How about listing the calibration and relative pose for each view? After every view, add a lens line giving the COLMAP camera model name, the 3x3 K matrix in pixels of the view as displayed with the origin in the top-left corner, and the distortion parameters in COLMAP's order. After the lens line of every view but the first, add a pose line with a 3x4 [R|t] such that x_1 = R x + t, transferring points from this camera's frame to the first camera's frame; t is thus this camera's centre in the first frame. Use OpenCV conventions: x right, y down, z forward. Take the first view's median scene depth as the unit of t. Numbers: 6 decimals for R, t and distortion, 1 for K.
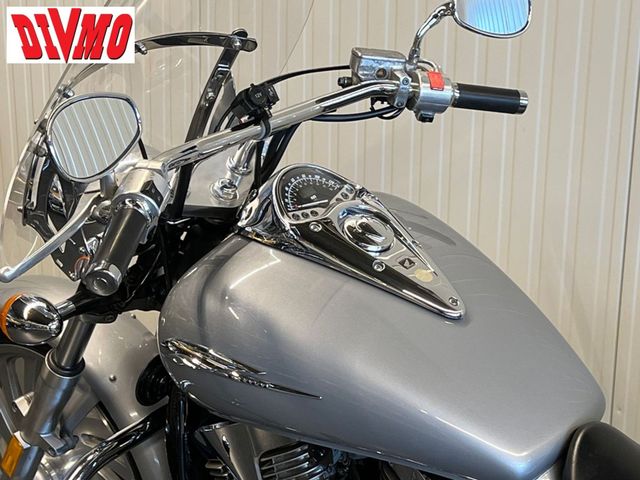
lens RADIAL K [[1349.5, 0, 320.5], [0, 1349.5, 240.4], [0, 0, 1]] dist [-0.332654, 0.000000]
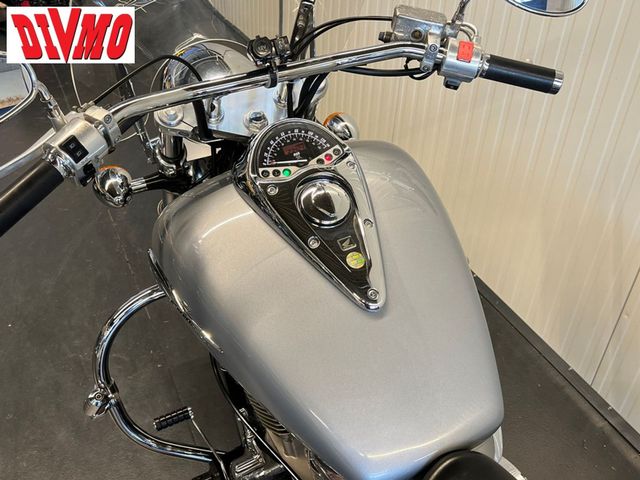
lens RADIAL K [[632.9, 0, 324.4], [0, 632.9, 271.7], [0, 0, 1]] dist [0.009027, 0.000000]
pose [[0.912684, 0.274826, -0.302454, 0.179503], [-0.155699, 0.918126, 0.364422, -0.123038], [0.377844, -0.285510, 0.880749, 0.480802]]
